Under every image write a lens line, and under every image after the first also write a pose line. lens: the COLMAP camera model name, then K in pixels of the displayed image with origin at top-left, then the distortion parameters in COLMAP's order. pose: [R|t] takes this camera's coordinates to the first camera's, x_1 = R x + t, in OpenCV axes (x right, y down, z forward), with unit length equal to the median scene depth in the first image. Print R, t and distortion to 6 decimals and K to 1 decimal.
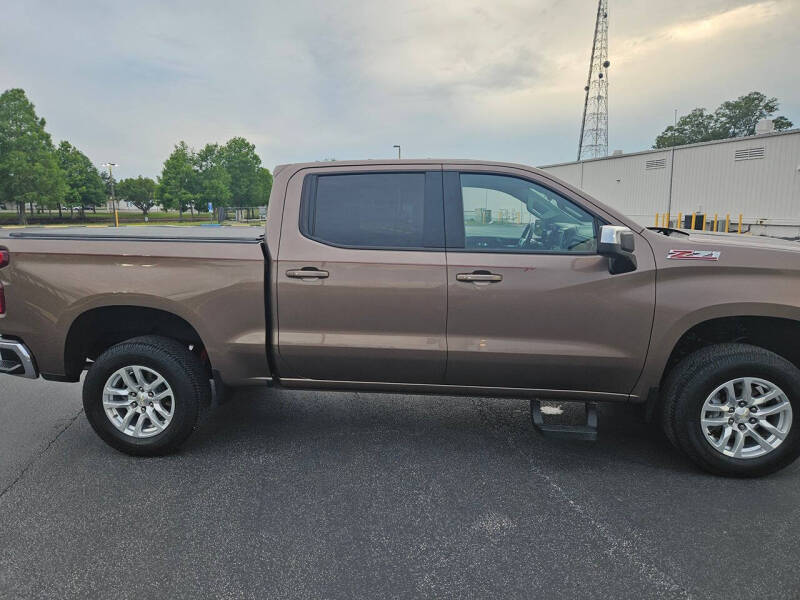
lens RADIAL K [[553.3, 0, 385.9], [0, 553.3, 301.6], [0, 0, 1]] dist [0.070124, -0.052039]
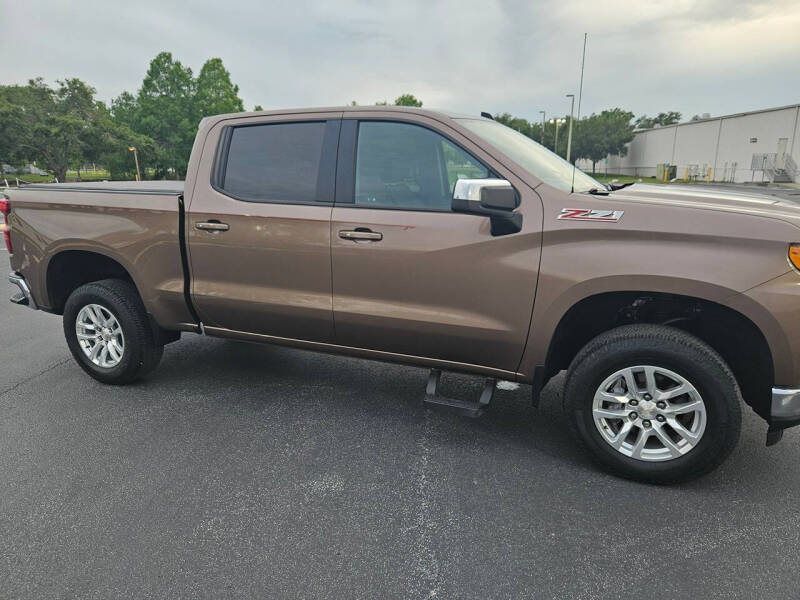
lens RADIAL K [[553.3, 0, 399.4], [0, 553.3, 315.1], [0, 0, 1]] dist [0.070124, -0.052039]
pose [[0.953642, 0.072693, -0.292031, 0.512210], [-0.045268, 0.993997, 0.099601, -0.005209], [0.297518, -0.081765, 0.951208, 0.111173]]
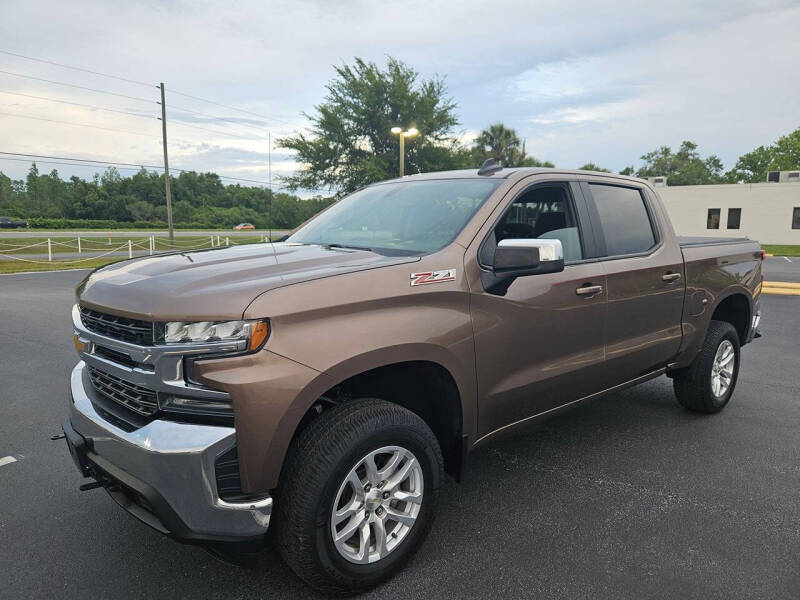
lens RADIAL K [[539.4, 0, 399.5], [0, 539.4, 303.2], [0, 0, 1]] dist [0.064012, -0.051150]
pose [[0.696276, -0.084982, 0.712726, -0.928039], [0.096164, 0.995059, 0.024702, -0.076844], [-0.711303, 0.051340, 0.701008, 0.583207]]
